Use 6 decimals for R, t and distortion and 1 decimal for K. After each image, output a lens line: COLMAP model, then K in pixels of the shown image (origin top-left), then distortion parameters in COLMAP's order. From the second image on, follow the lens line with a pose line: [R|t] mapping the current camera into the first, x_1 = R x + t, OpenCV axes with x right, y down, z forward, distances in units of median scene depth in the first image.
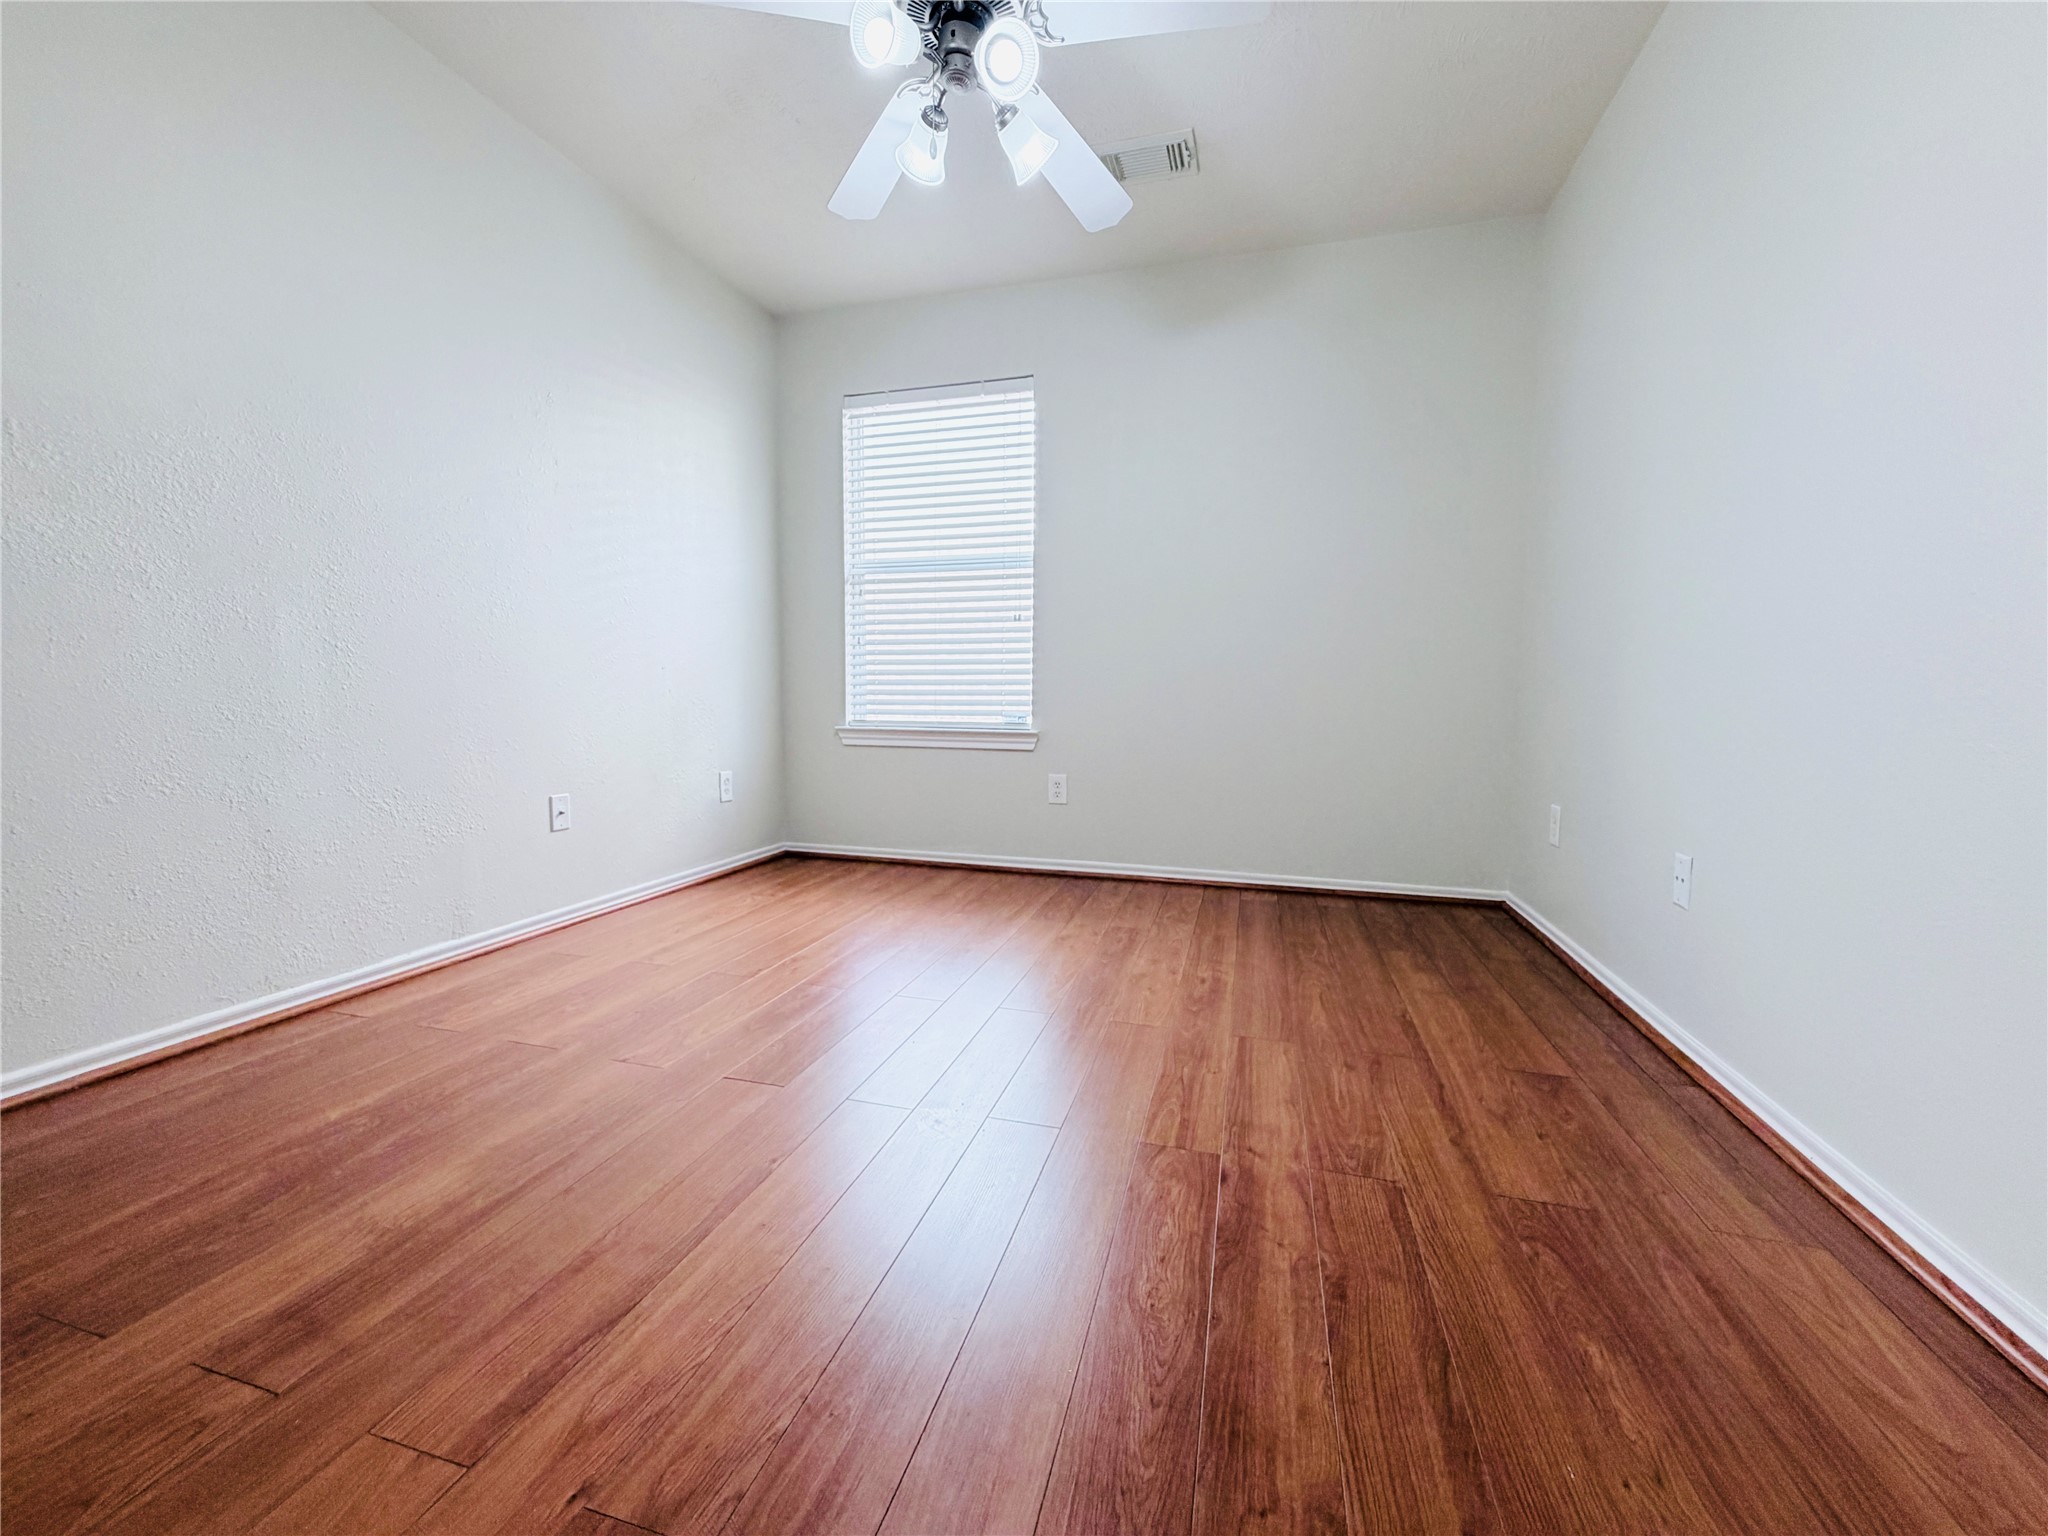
lens RADIAL K [[815.7, 0, 1022.5], [0, 815.7, 770.0], [0, 0, 1]] dist [0.000567, 0.000096]
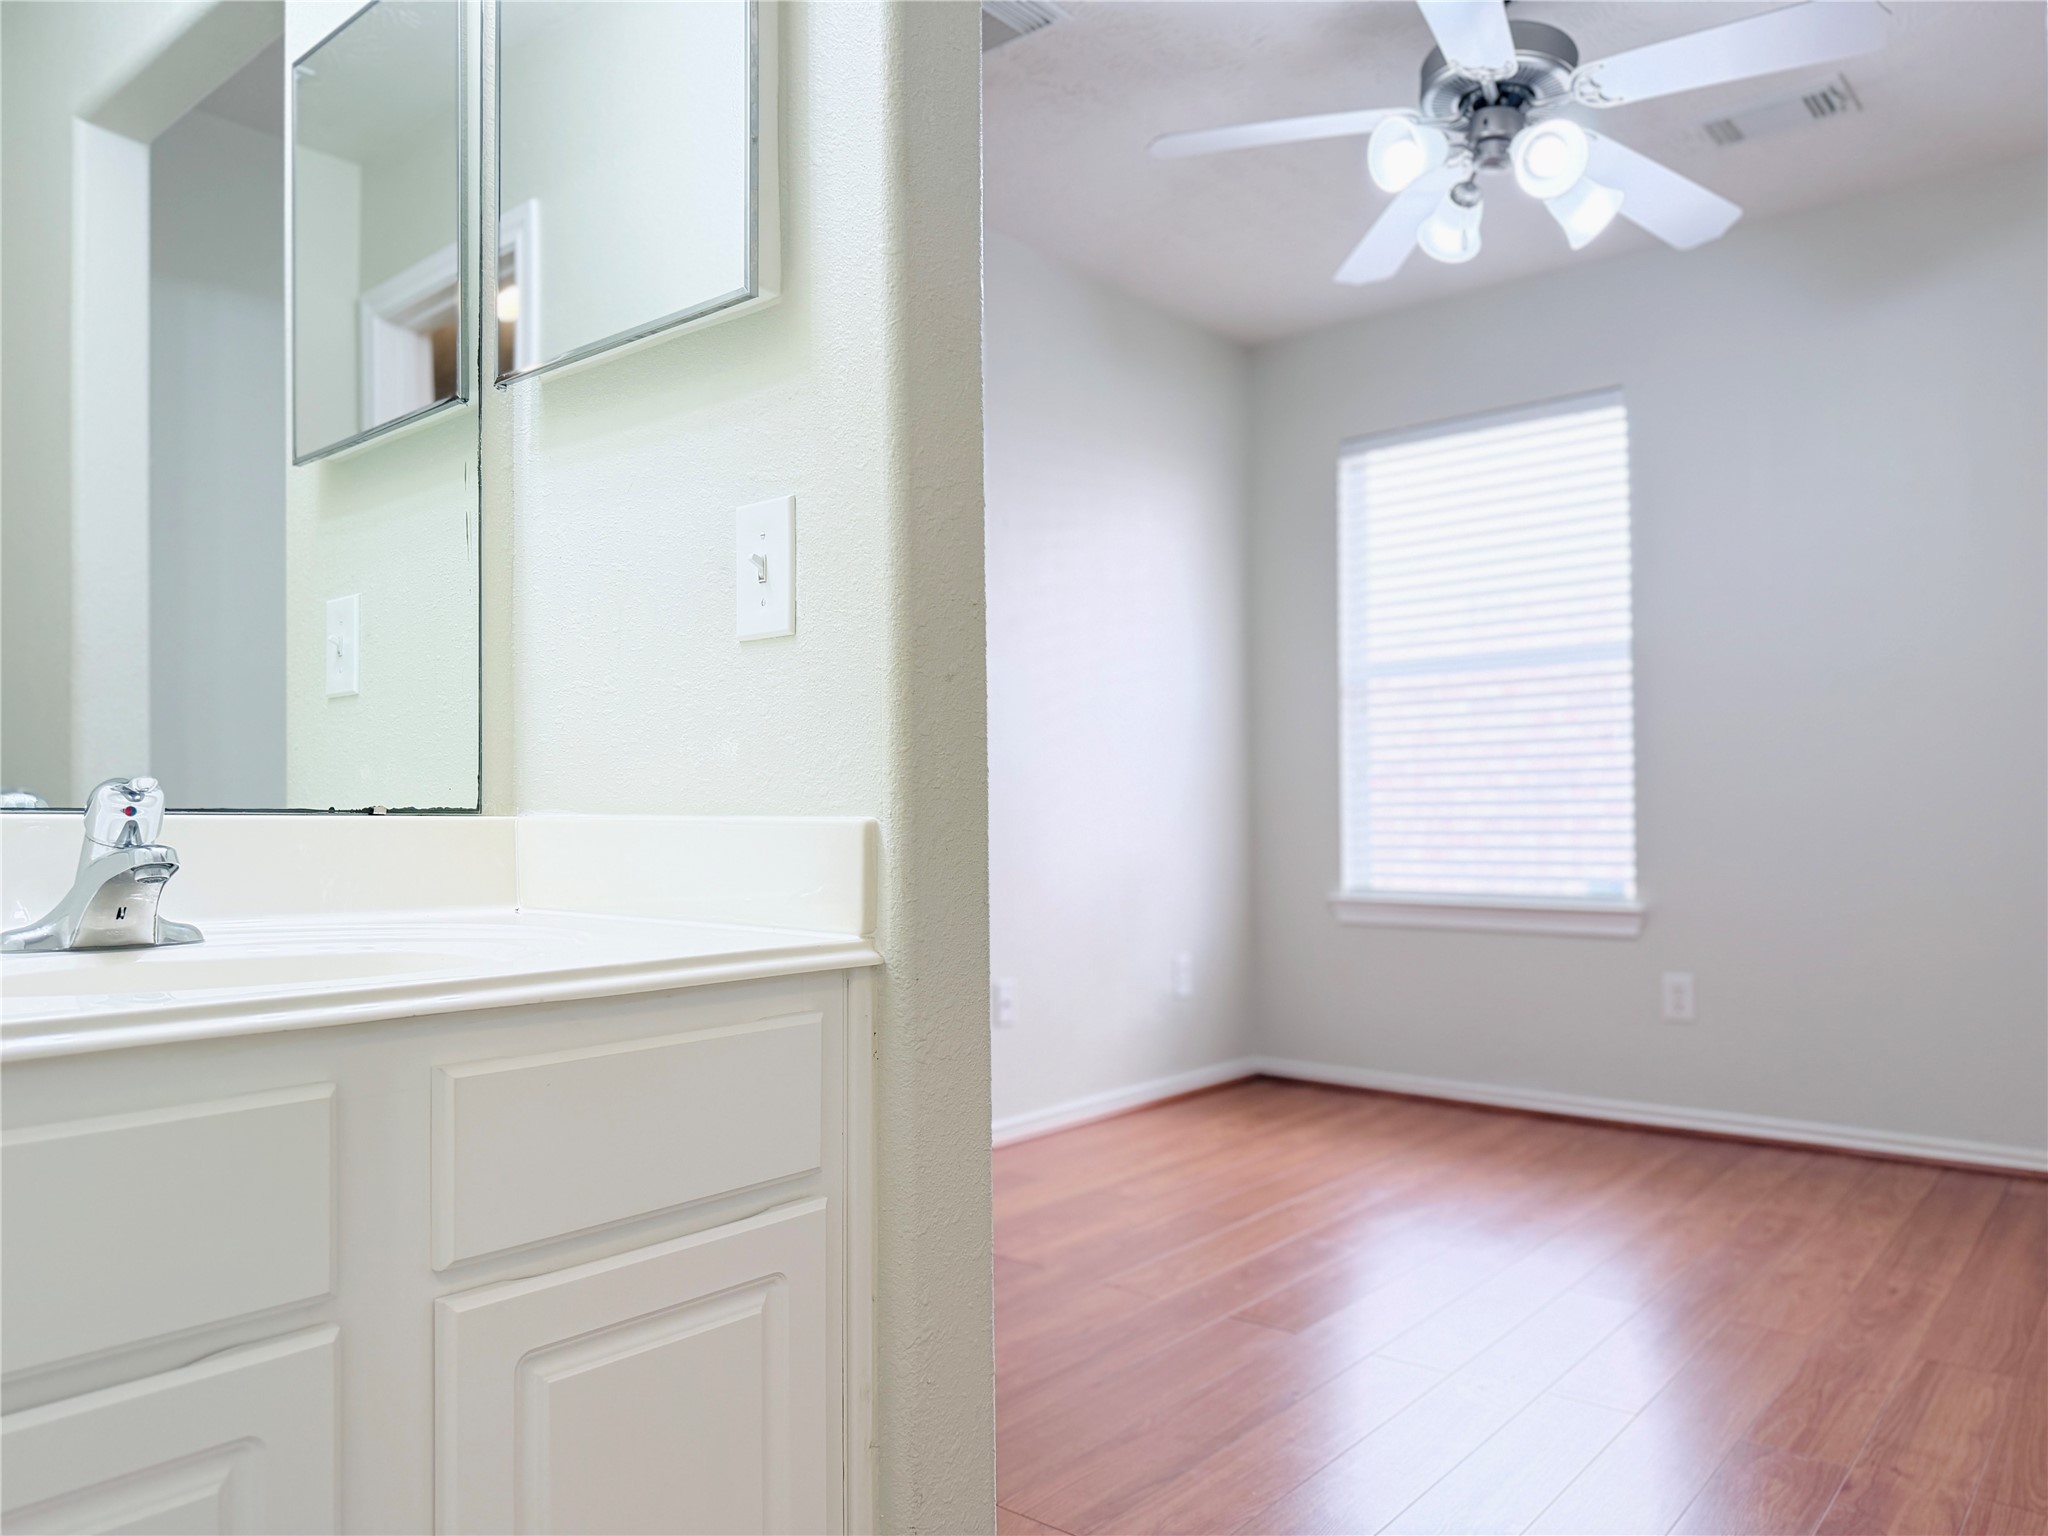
lens RADIAL K [[1435.7, 0, 1016.9], [0, 1435.7, 779.7], [0, 0, 1]] dist [0.002855, -0.001309]
pose [[0.912945, -0.024209, -0.407365, 0.048274], [-0.023221, 0.993540, -0.111086, -0.013028], [0.407422, 0.110875, 0.906484, -0.381592]]
